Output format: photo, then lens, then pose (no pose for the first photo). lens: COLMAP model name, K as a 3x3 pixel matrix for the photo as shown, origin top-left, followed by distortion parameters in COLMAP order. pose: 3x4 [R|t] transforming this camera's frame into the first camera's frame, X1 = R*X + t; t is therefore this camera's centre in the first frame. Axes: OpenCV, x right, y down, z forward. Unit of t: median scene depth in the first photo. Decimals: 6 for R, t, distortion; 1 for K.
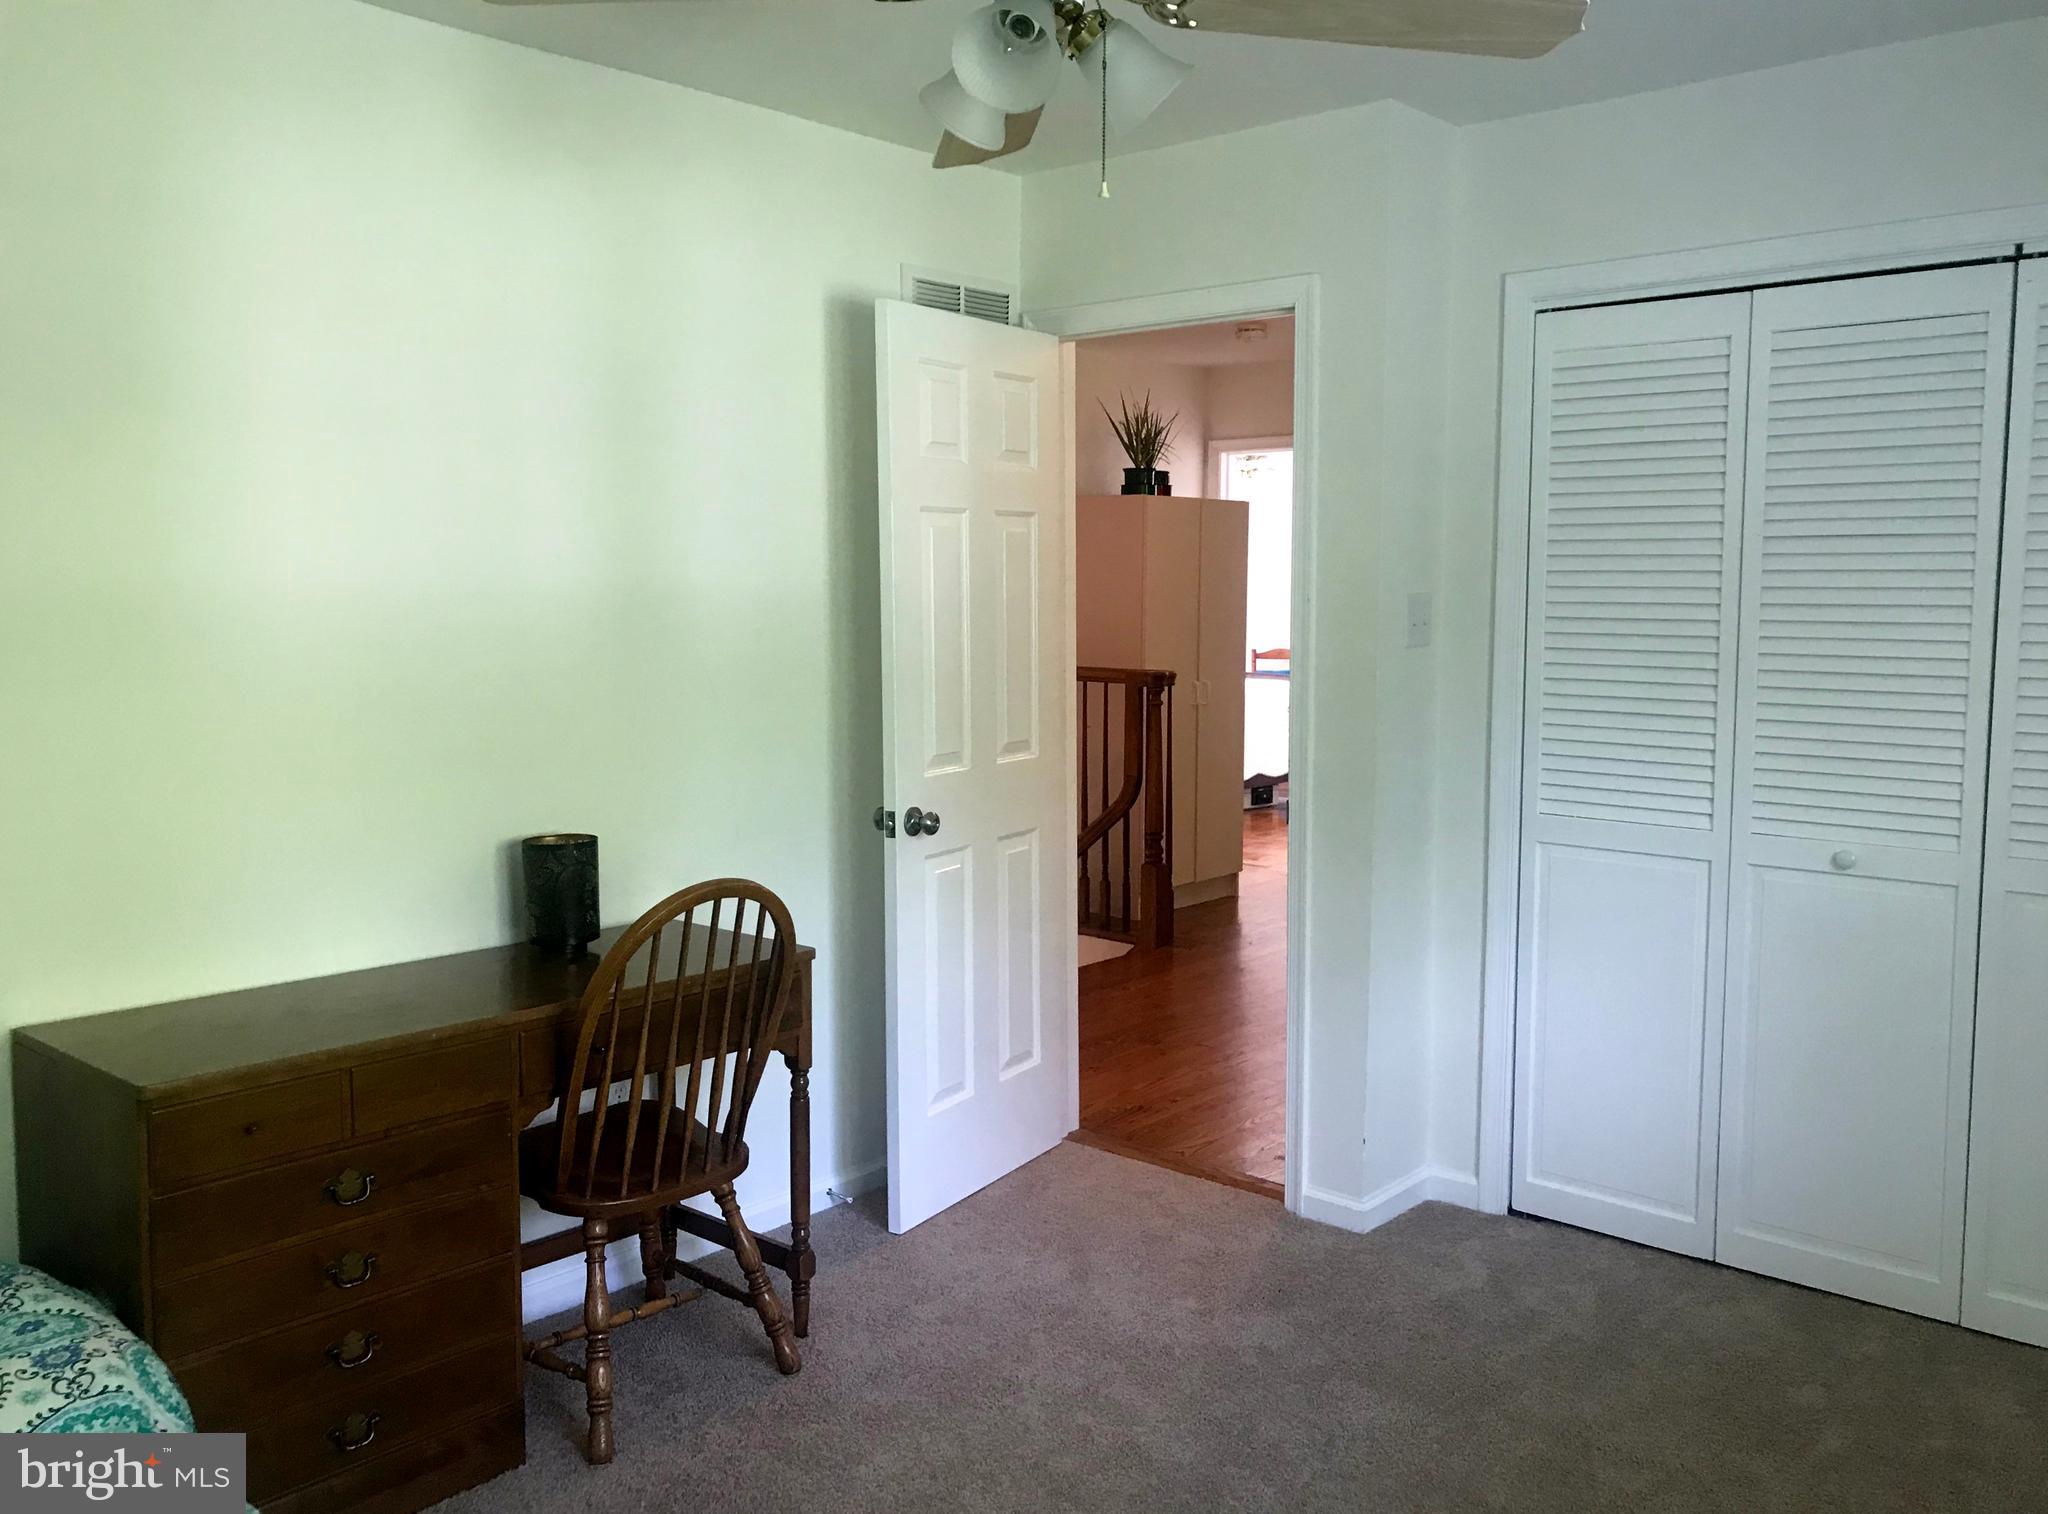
lens RADIAL K [[1745.1, 0, 1024.0], [0, 1745.1, 757.0], [0, 0, 1]] dist [0.058422, -0.008481]
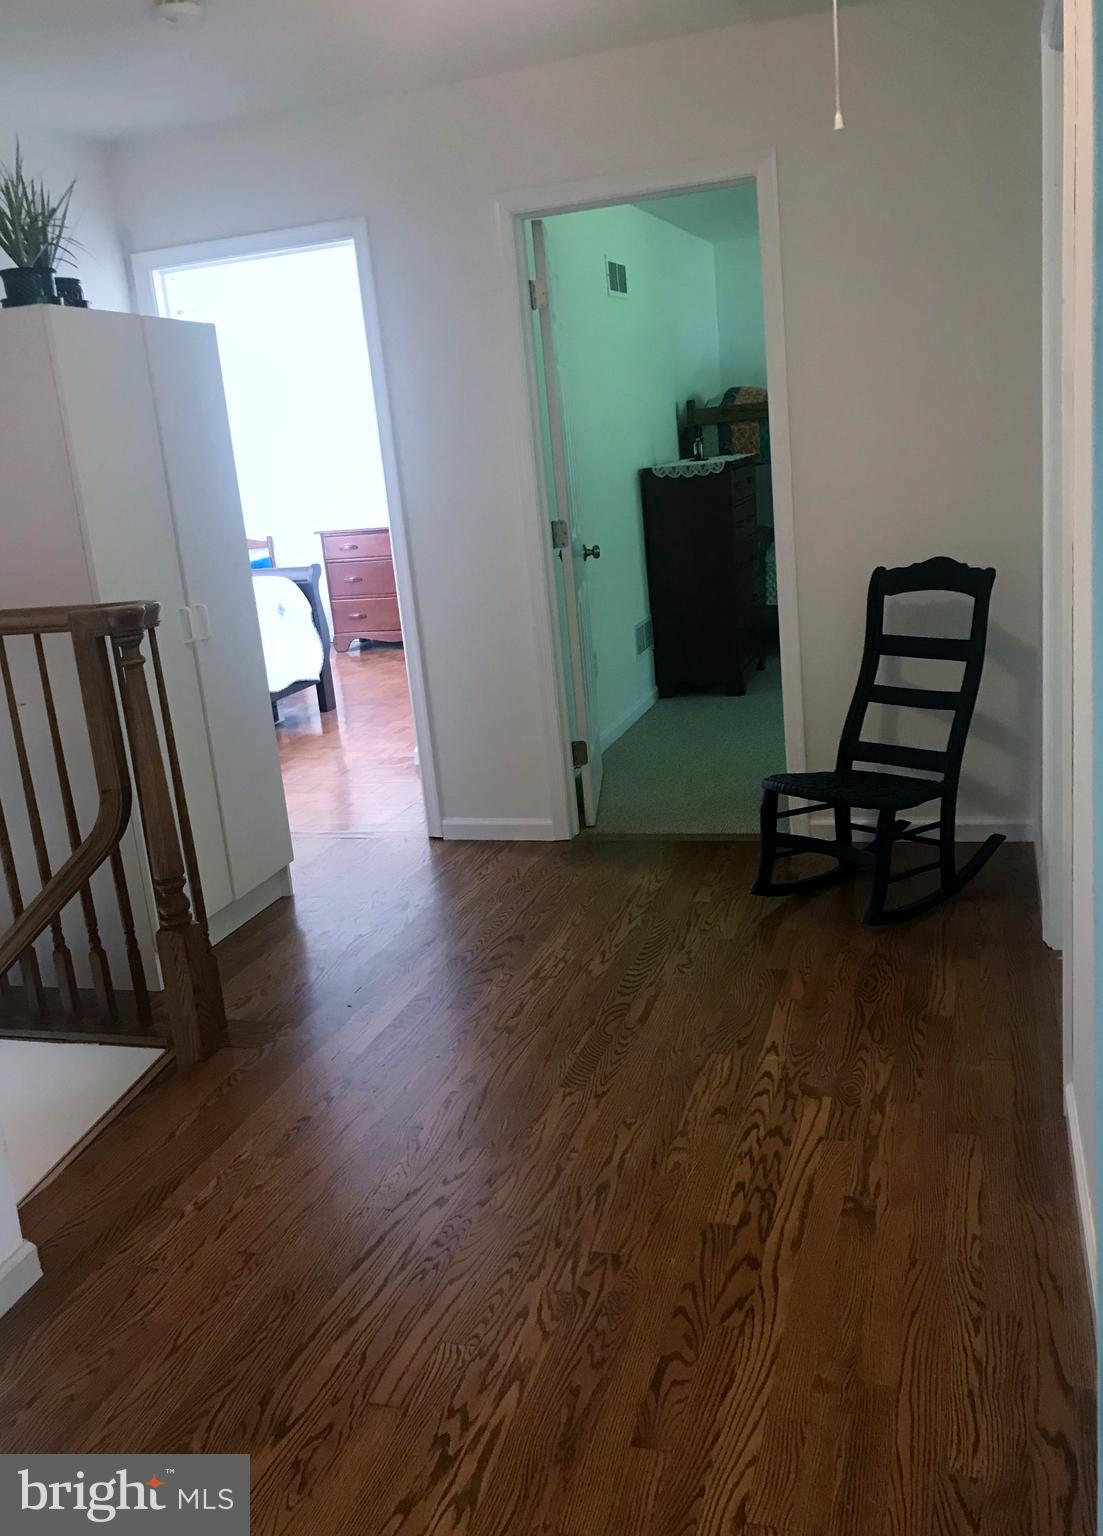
lens RADIAL K [[1318.8, 0, 551.5], [0, 1318.8, 768.0], [0, 0, 1]] dist [0.015631, 0.004444]
pose [[0.913212, -0.181964, 0.364600, 0.033852], [0.138913, 0.980179, 0.141252, -0.036257], [-0.383076, -0.078345, 0.920388, 0.502537]]
